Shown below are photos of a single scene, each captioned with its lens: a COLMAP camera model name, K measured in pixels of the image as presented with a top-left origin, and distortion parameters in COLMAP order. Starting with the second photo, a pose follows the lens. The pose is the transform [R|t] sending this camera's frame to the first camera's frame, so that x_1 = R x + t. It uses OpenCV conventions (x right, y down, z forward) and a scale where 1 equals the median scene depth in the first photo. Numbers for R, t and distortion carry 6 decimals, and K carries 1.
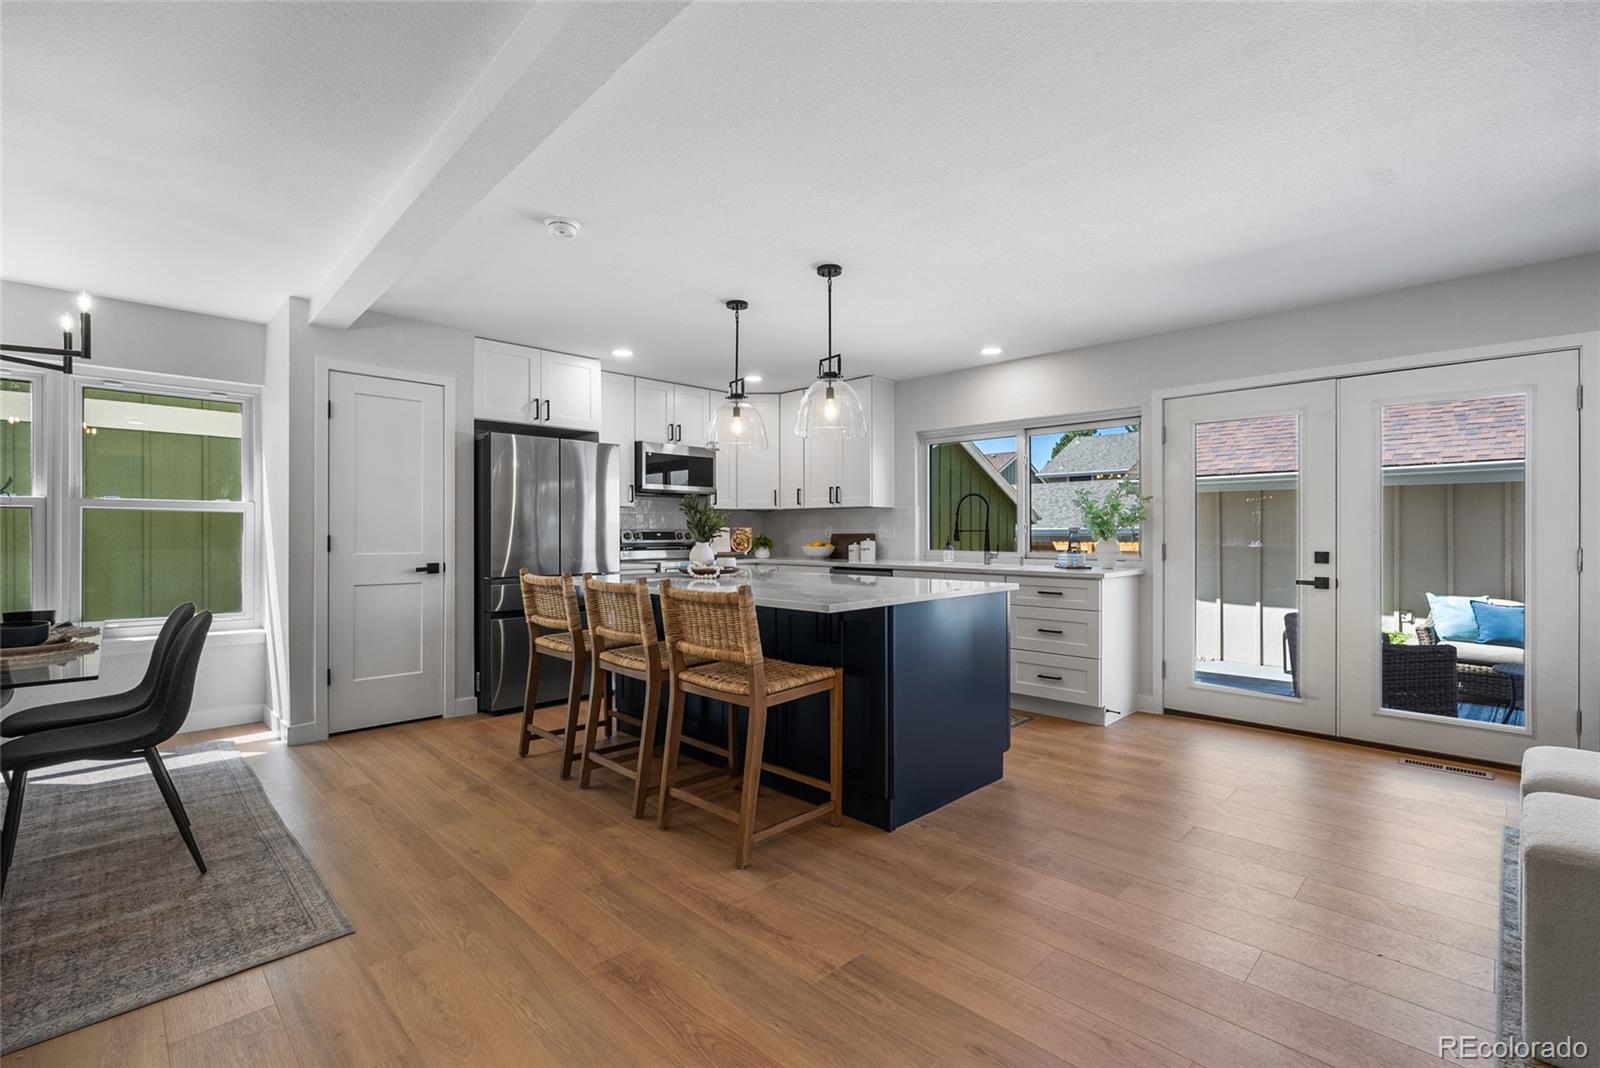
lens RADIAL K [[712.6, 0, 798.7], [0, 712.6, 532.7], [0, 0, 1]] dist [-0.004406, -0.000120]
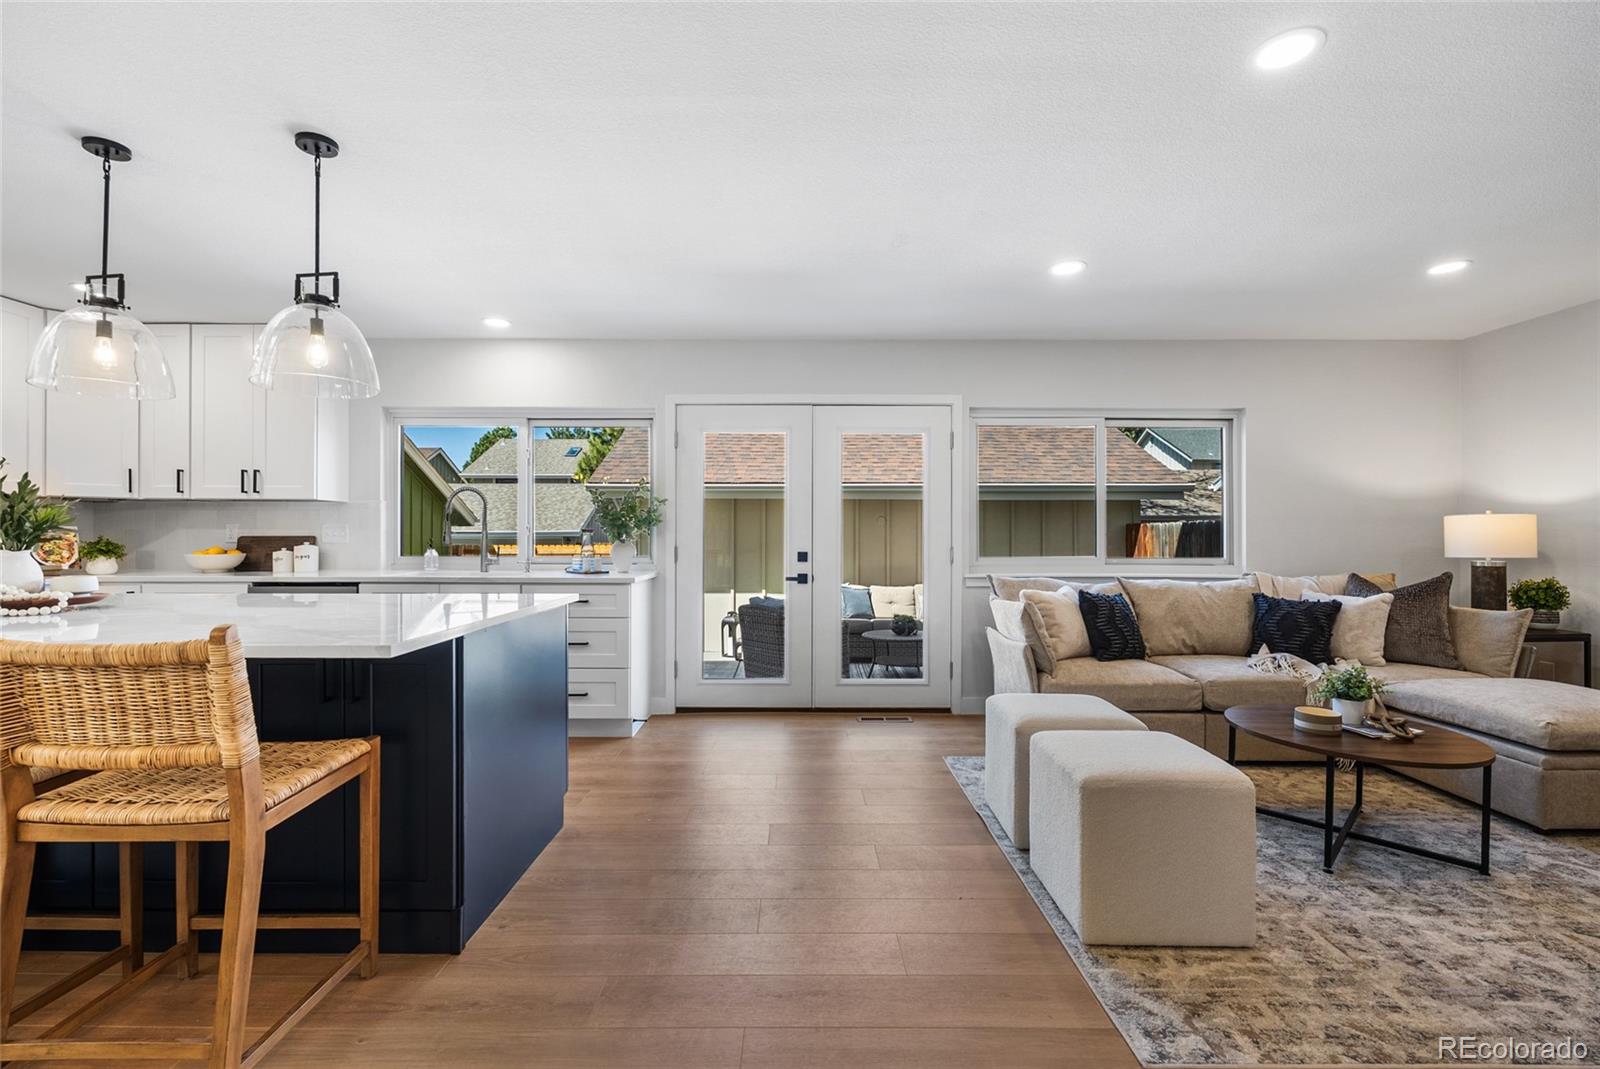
lens RADIAL K [[708.7, 0, 796.3], [0, 708.7, 535.2], [0, 0, 1]] dist [-0.003330, -0.000183]
pose [[0.709458, 0.002583, 0.704743, -0.083556], [-0.001731, 0.999997, -0.001923, 0.001545], [-0.704746, 0.000145, 0.709460, 0.163276]]
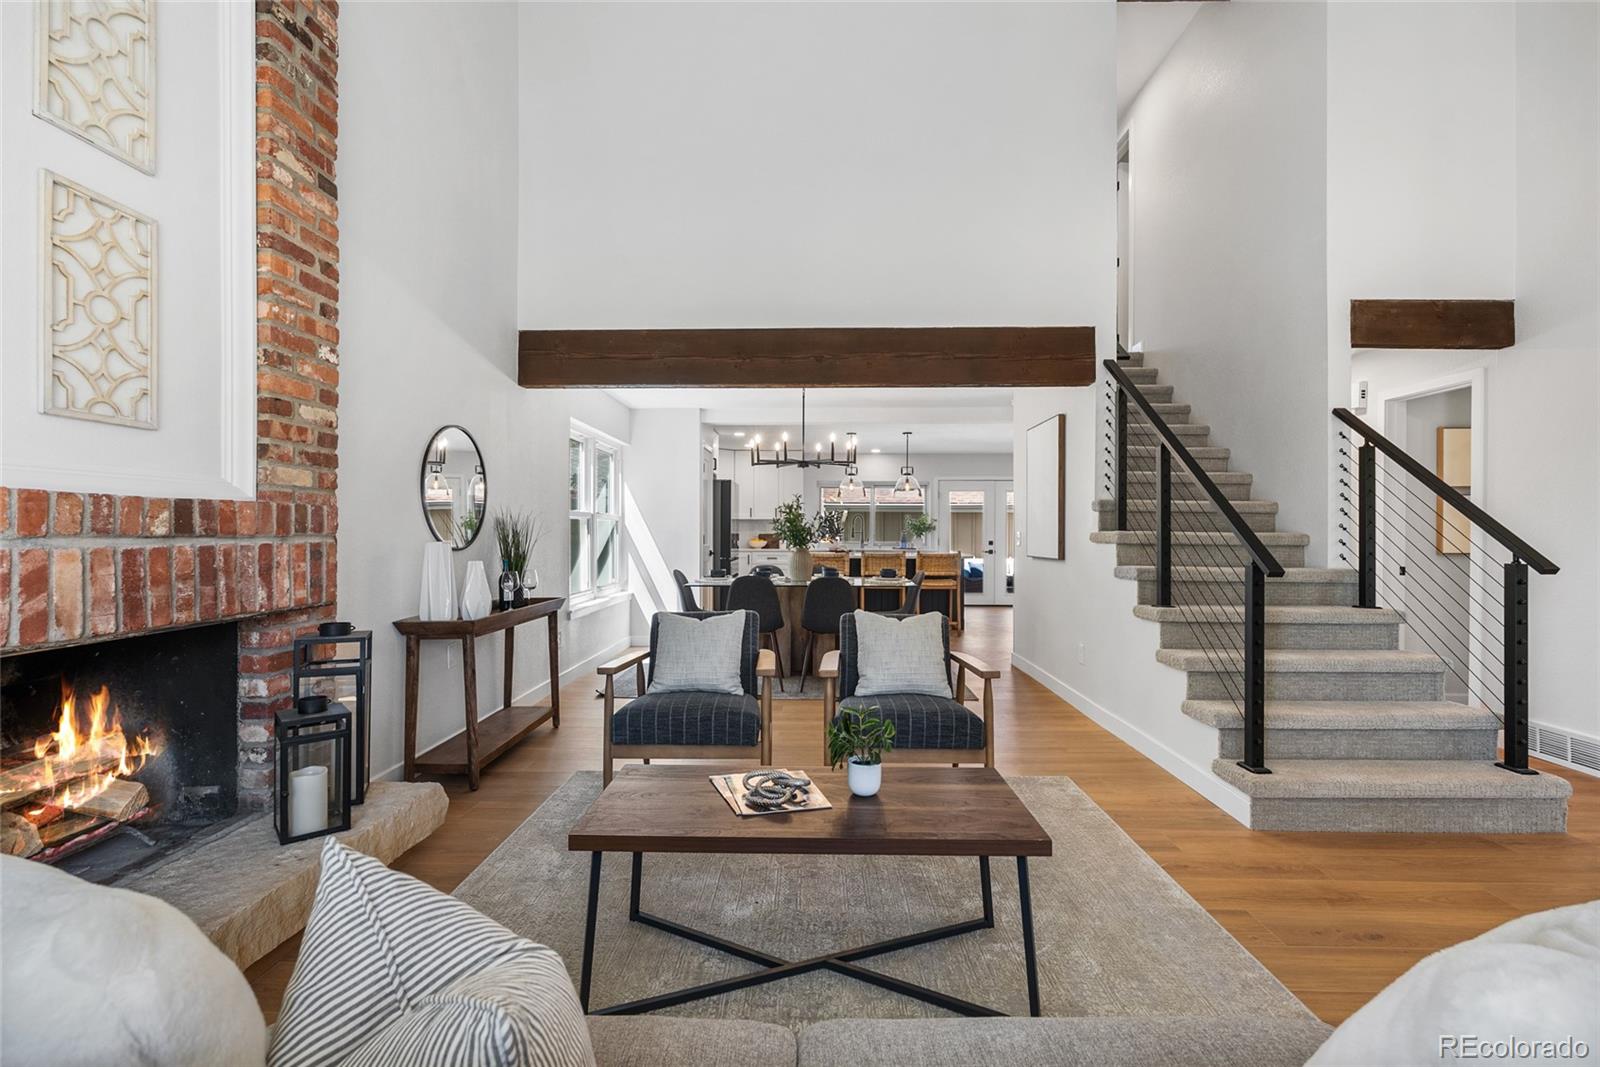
lens RADIAL K [[709.5, 0, 804.4], [0, 709.5, 529.1], [0, 0, 1]] dist [0.000838, 0.000500]
pose [[0.721619, 0.003874, 0.692280, -1.608452], [-0.003457, 0.999992, -0.001992, -0.010439], [-0.692282, -0.000955, 0.721627, -0.488044]]
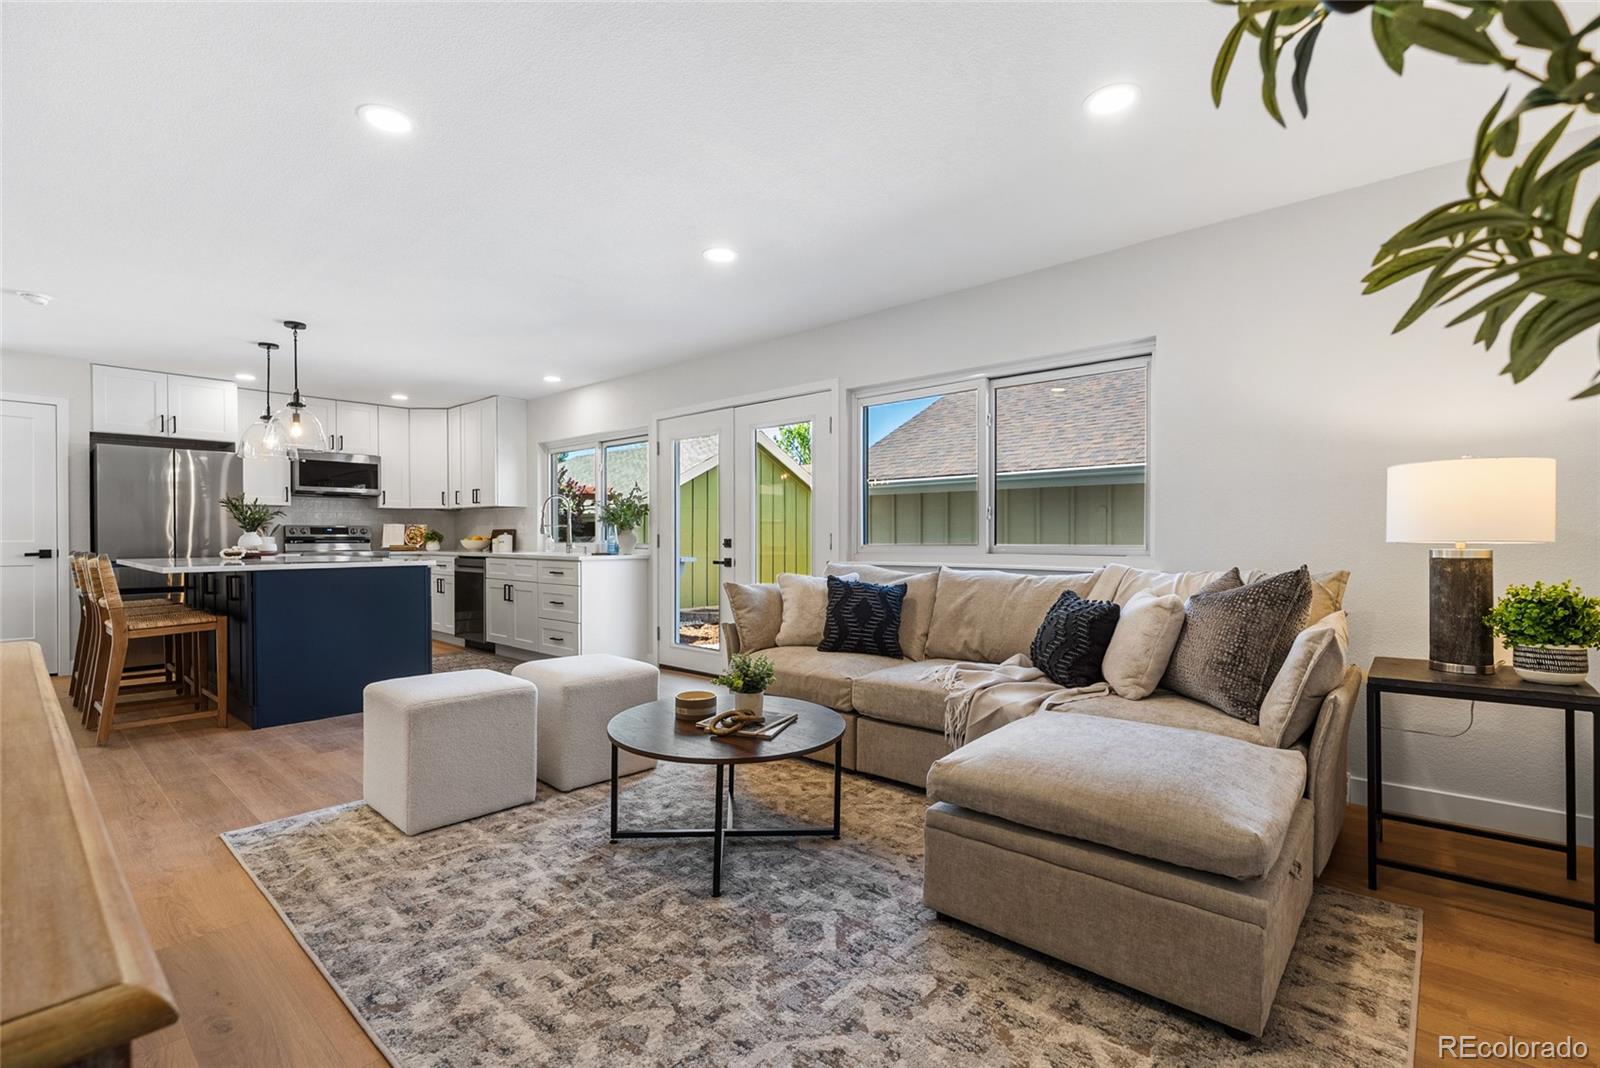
lens RADIAL K [[724.2, 0, 790.6], [0, 724.2, 545.8], [0, 0, 1]] dist [-0.001610, -0.000230]
pose [[0.998797, -0.001128, 0.049029, 0.711226], [0.000603, 0.999942, 0.010736, 0.023358], [-0.049038, -0.010694, 0.998740, -0.310917]]
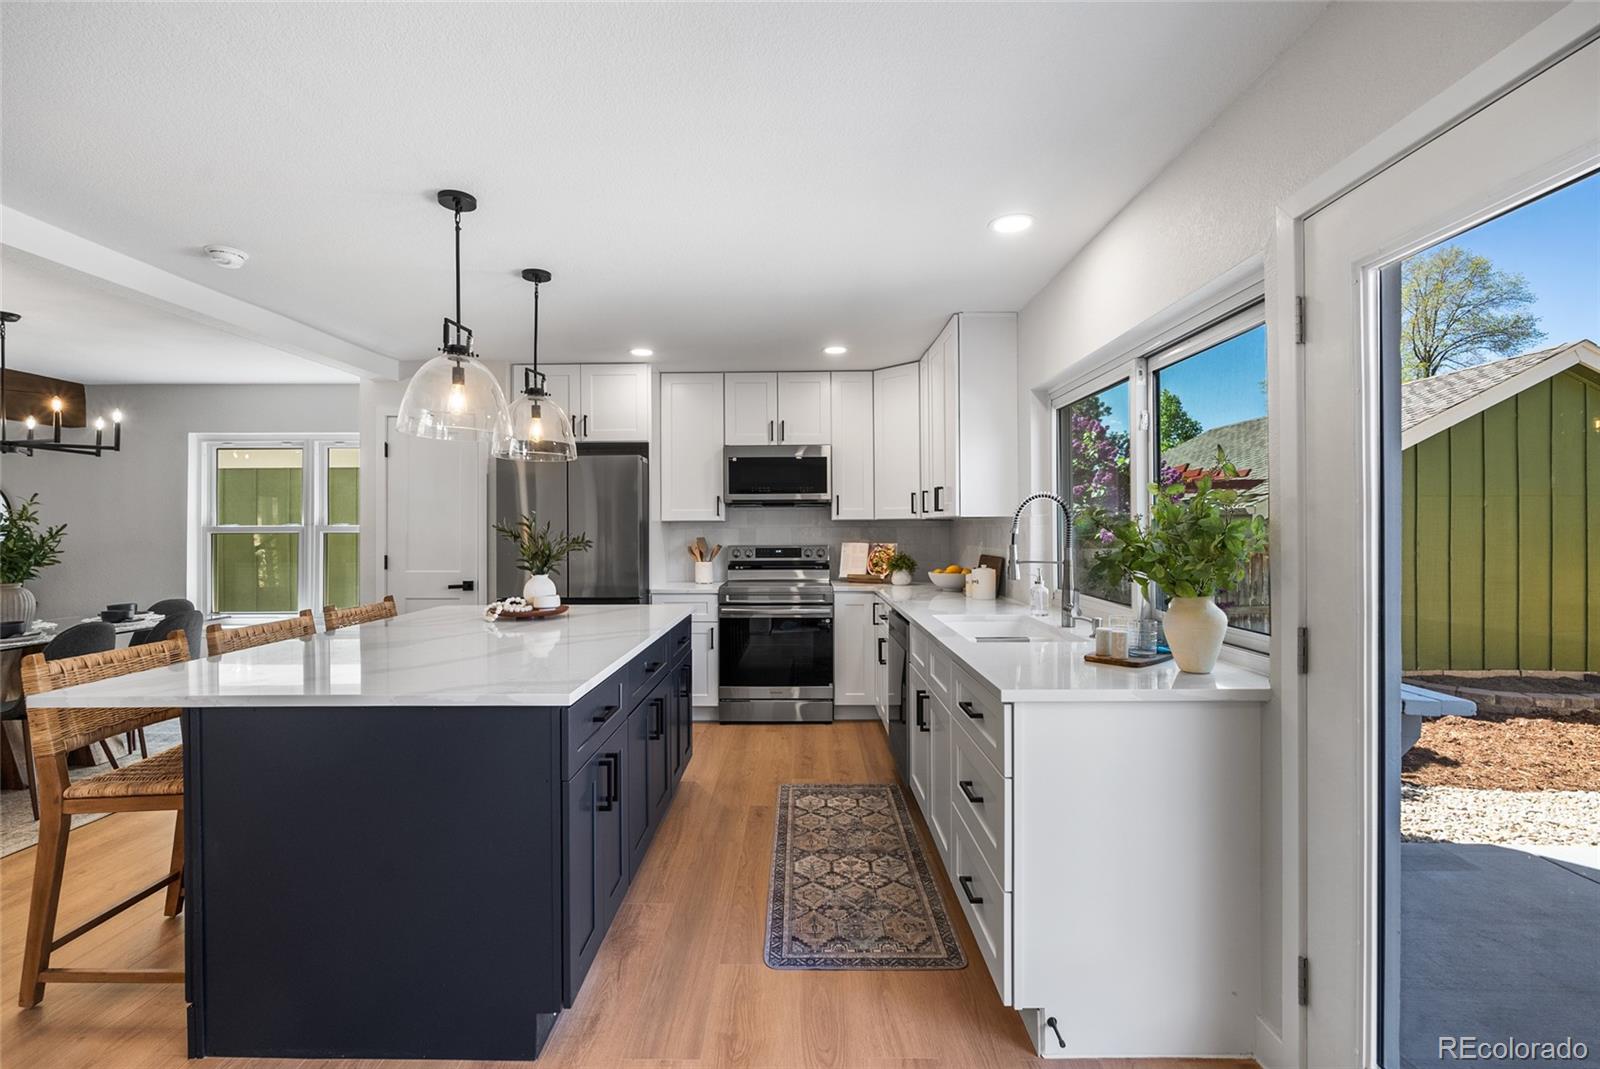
lens RADIAL K [[714.8, 0, 794.3], [0, 714.8, 526.2], [0, 0, 1]] dist [-0.008604, 0.000042]
pose [[0.698991, -0.004457, -0.715117, 0.611892], [0.004254, 0.999989, -0.002074, -0.036802], [0.715118, -0.001592, 0.699002, 0.593444]]
